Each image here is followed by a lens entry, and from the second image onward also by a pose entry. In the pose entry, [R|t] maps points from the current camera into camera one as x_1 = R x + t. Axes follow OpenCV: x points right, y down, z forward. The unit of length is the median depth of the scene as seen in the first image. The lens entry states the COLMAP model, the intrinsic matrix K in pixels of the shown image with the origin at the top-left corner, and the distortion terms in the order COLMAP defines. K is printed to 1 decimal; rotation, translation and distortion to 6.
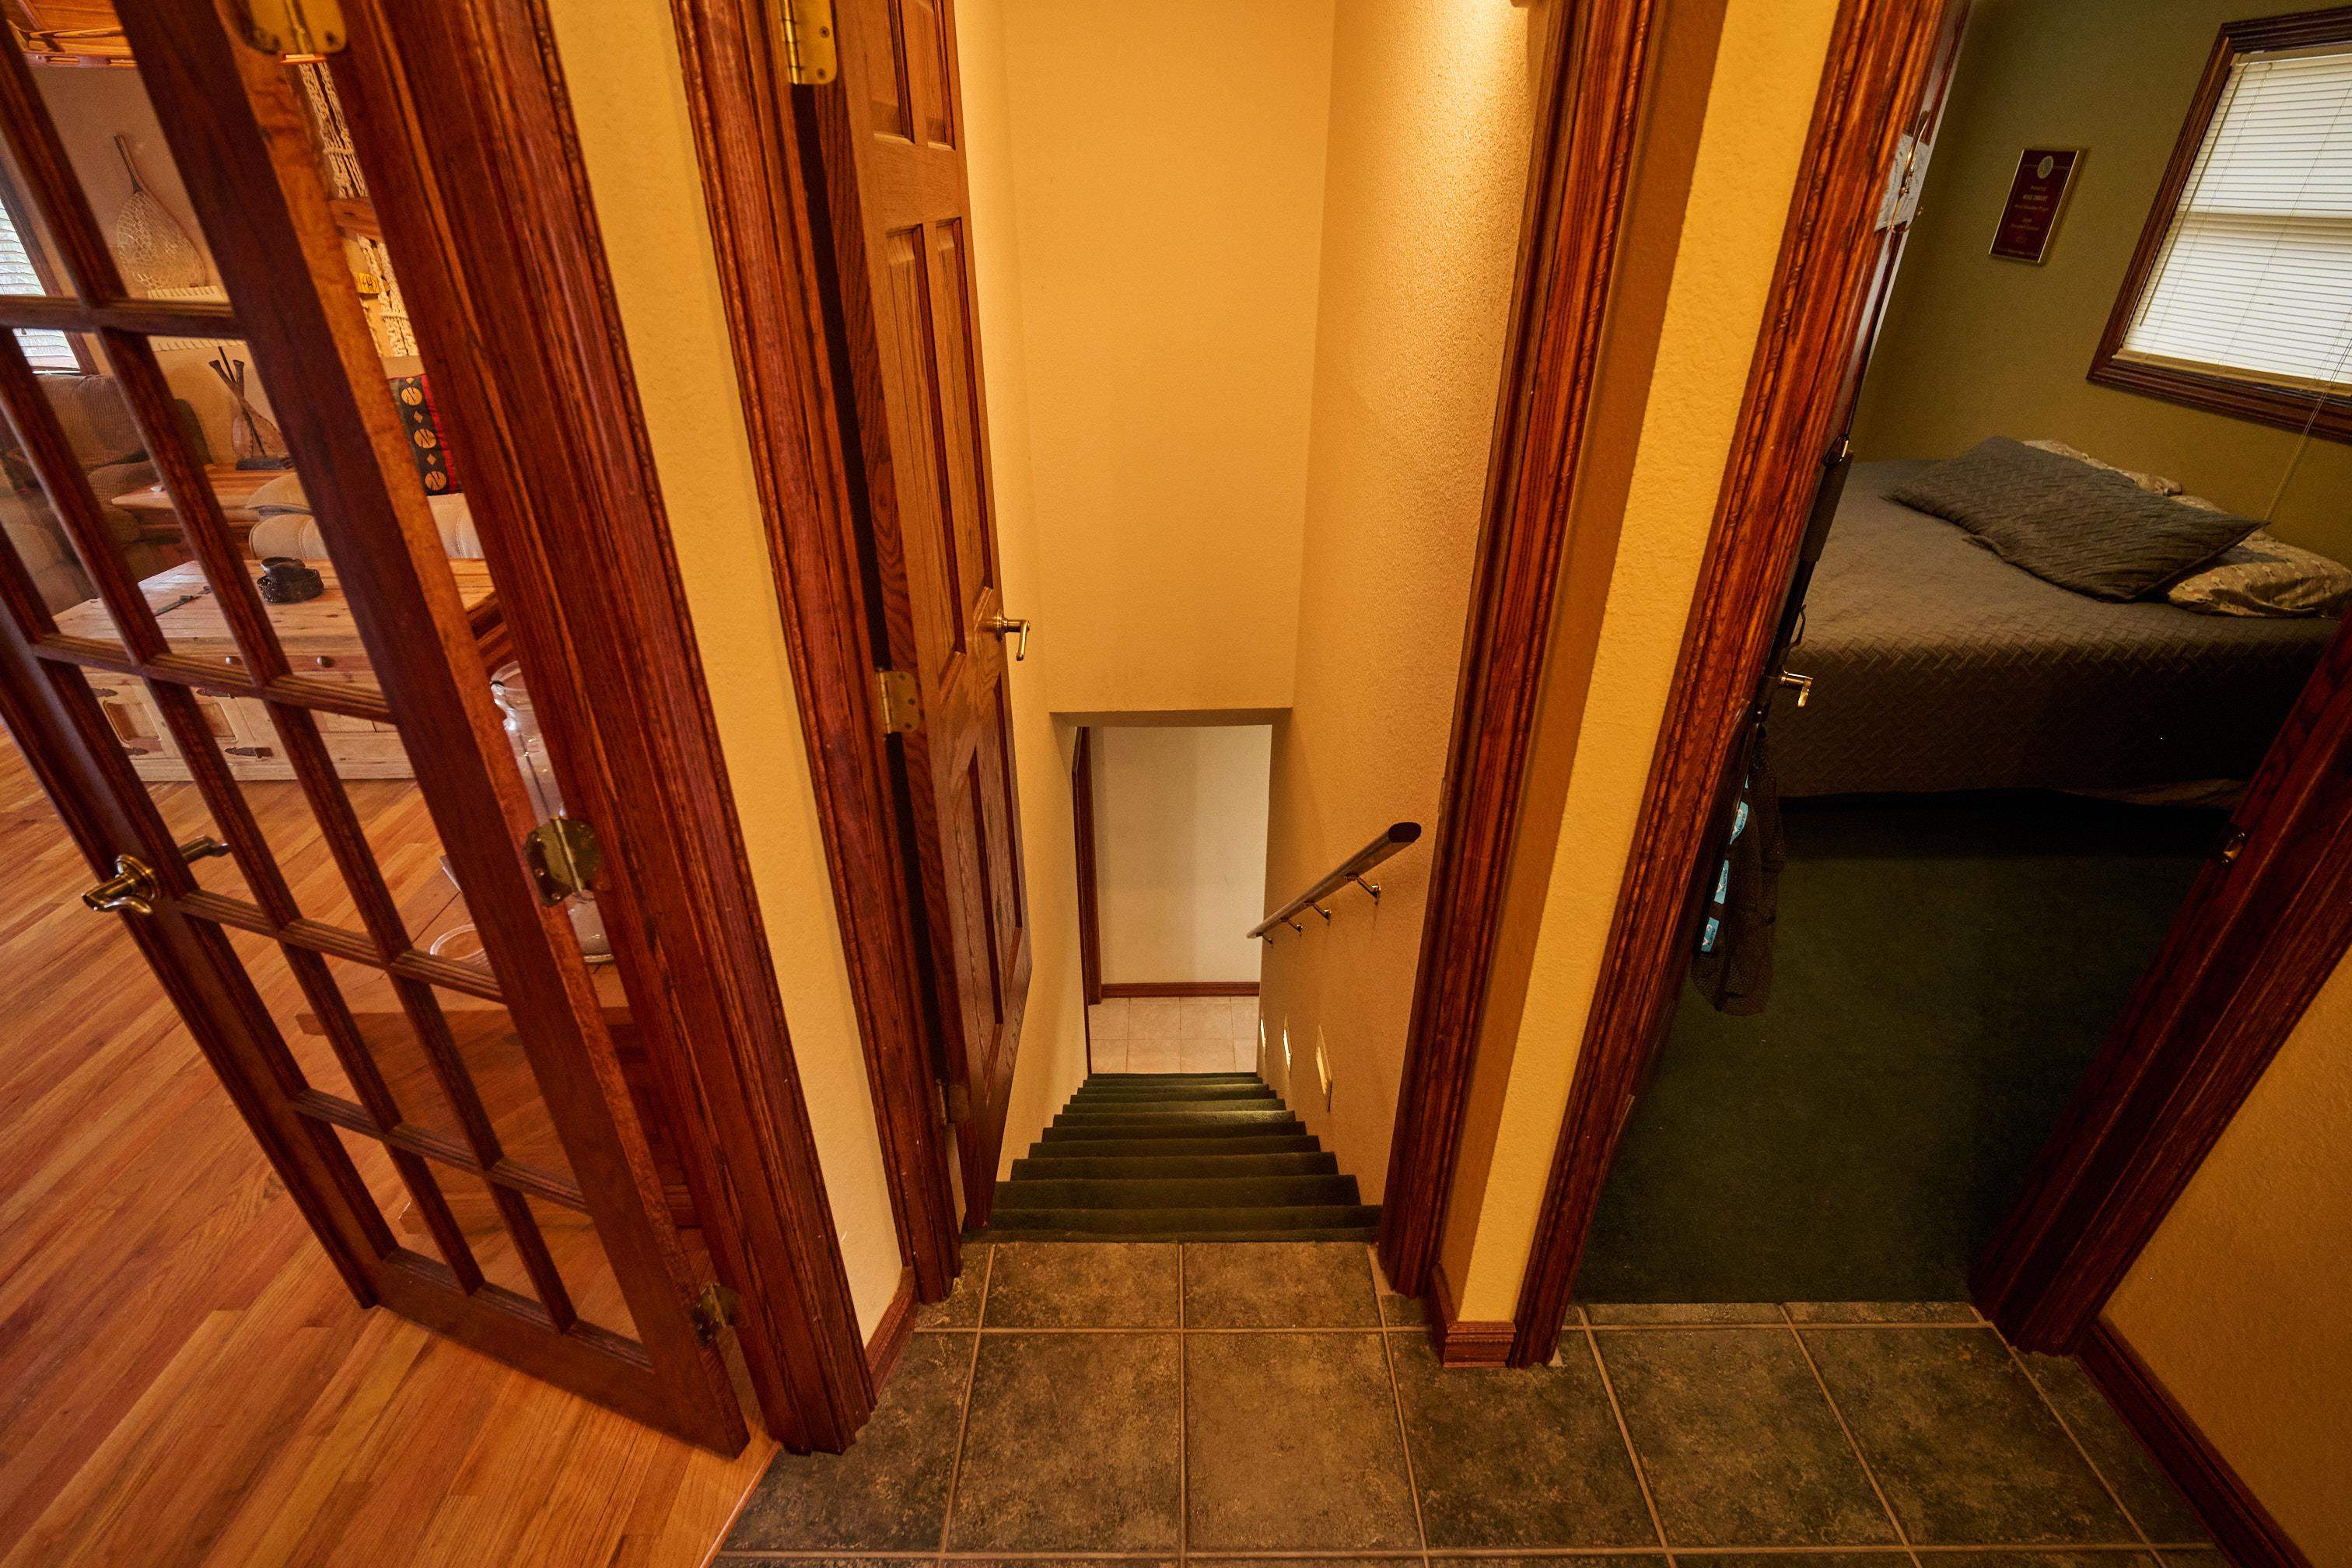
lens RADIAL K [[1085.1, 0, 1173.1], [0, 1085.1, 788.7], [0, 0, 1]] dist [-0.004509, -0.002288]
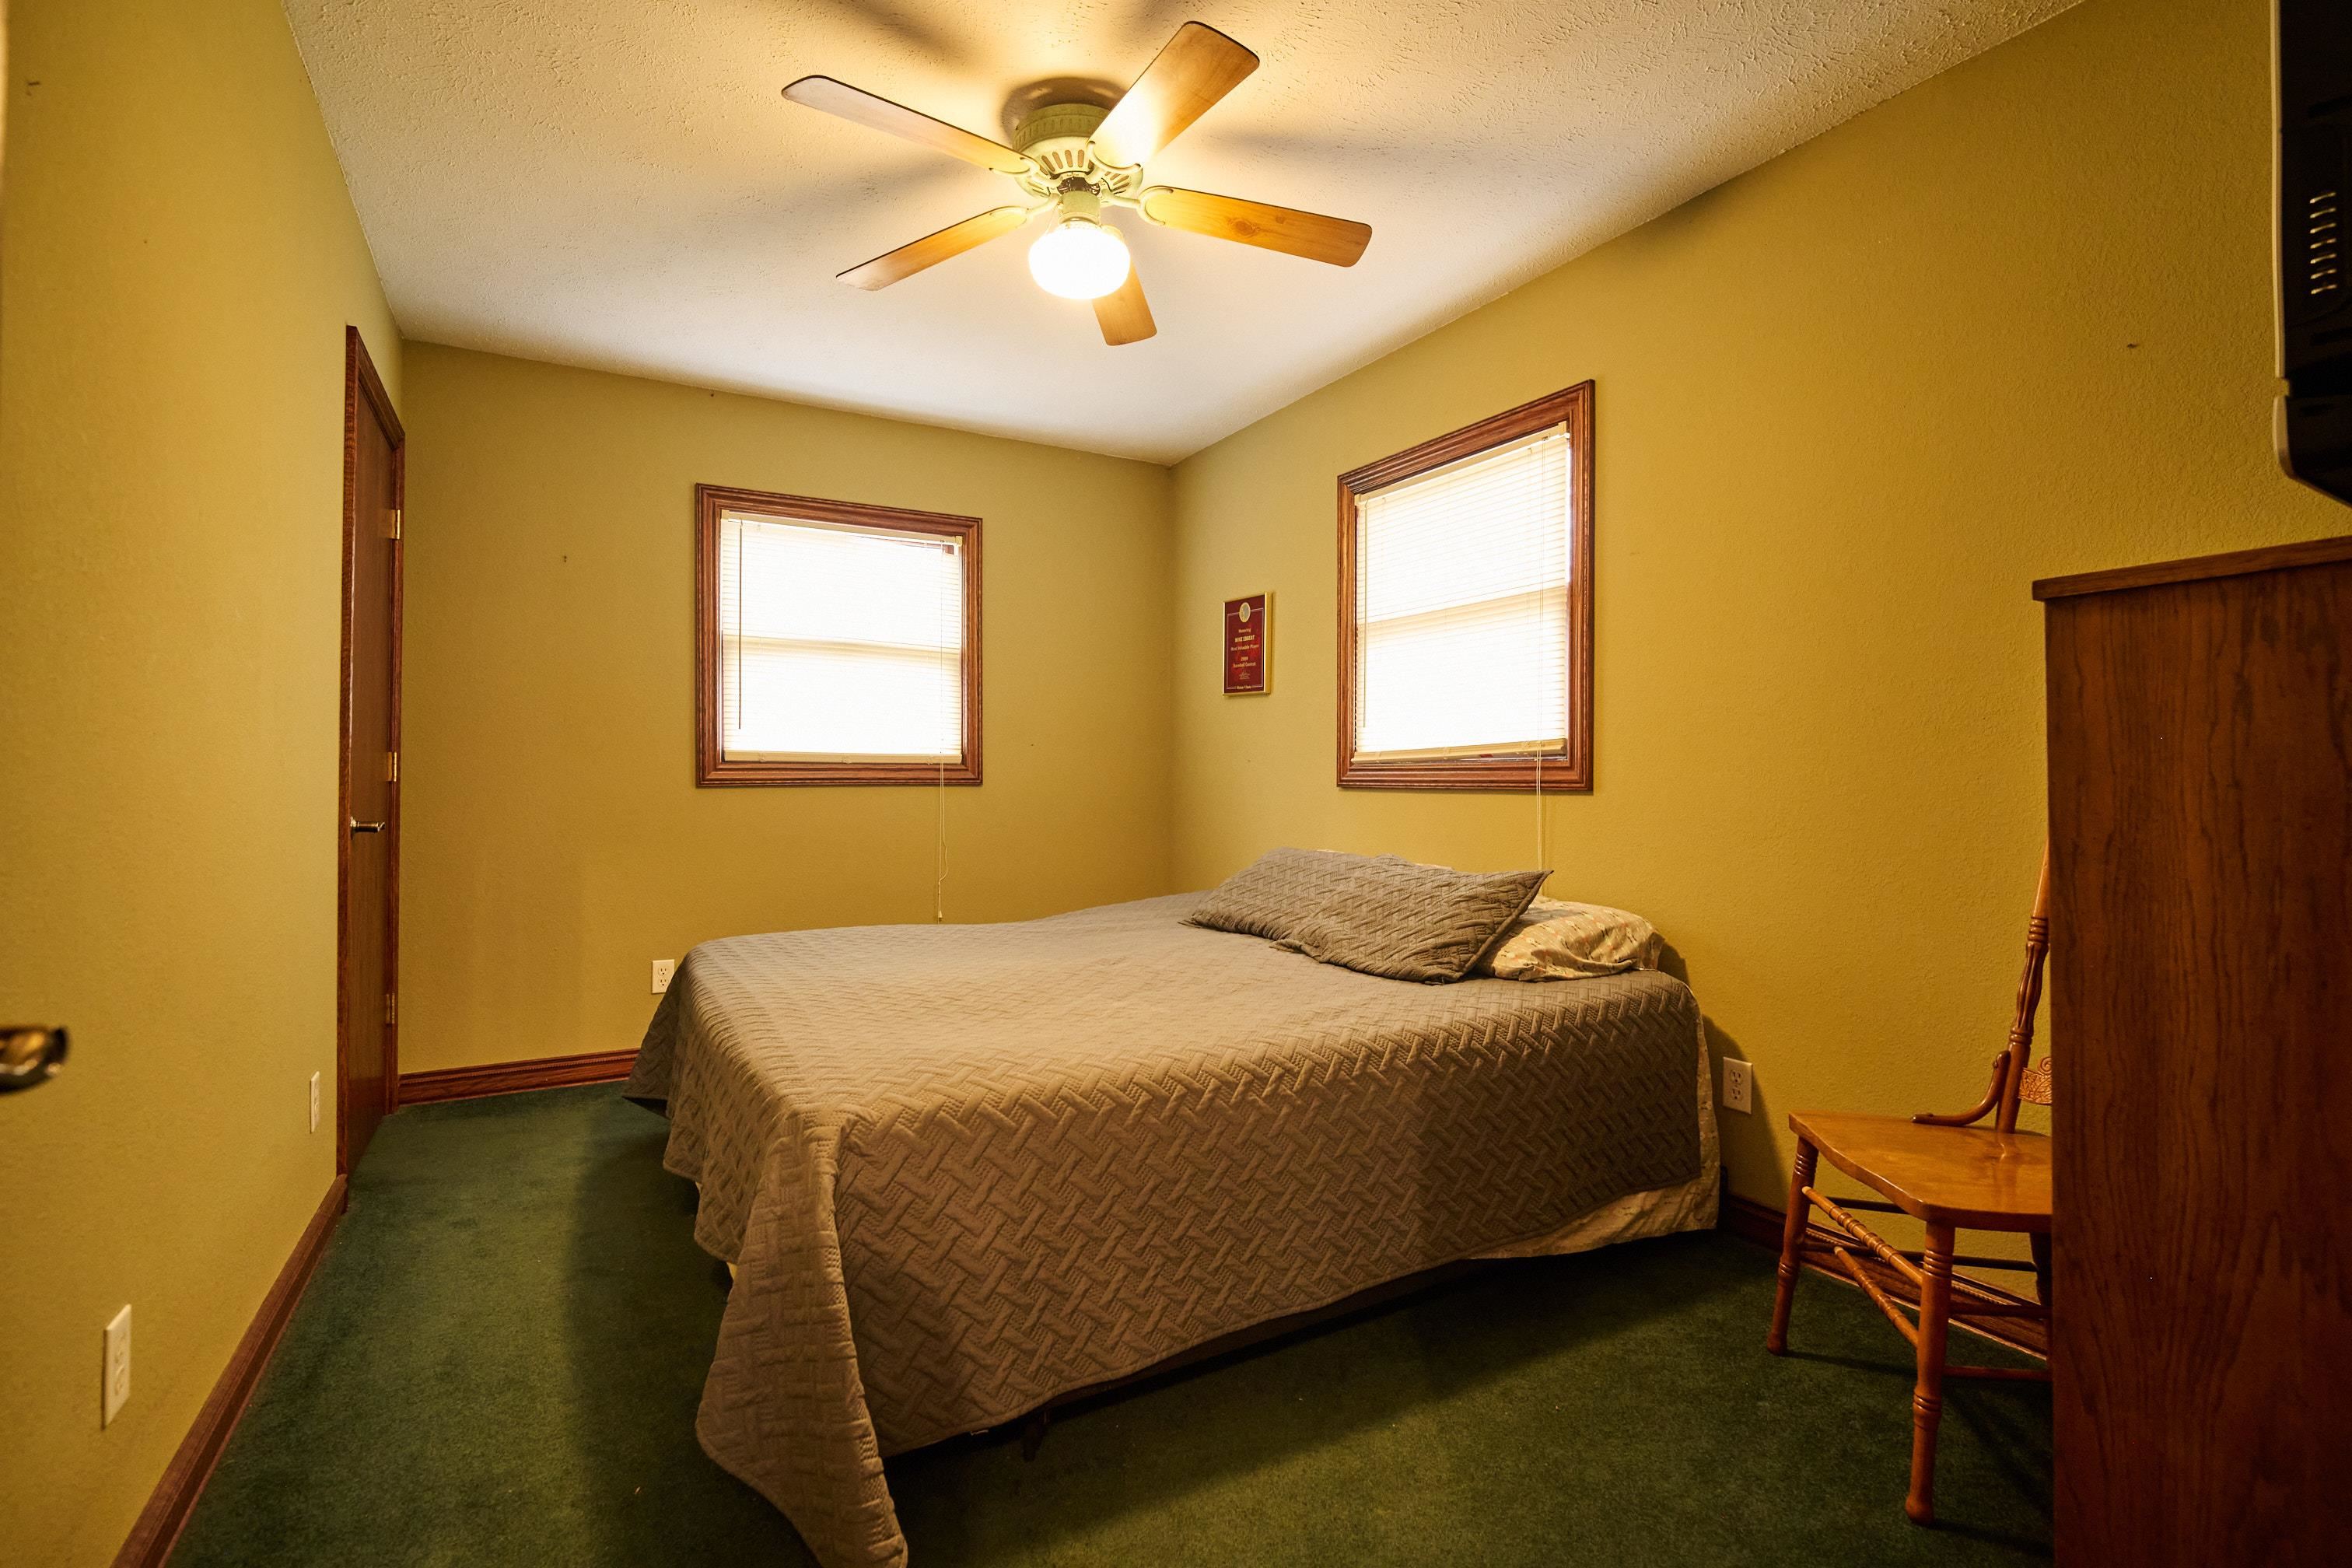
lens RADIAL K [[1085.1, 0, 1186.3], [0, 1085.1, 777.1], [0, 0, 1]] dist [-0.004509, -0.002288]
pose [[0.869184, 0.006664, 0.494444, 0.322905], [0.241412, 0.866931, -0.436062, -0.007150], [-0.431555, 0.498383, 0.751914, 0.417697]]
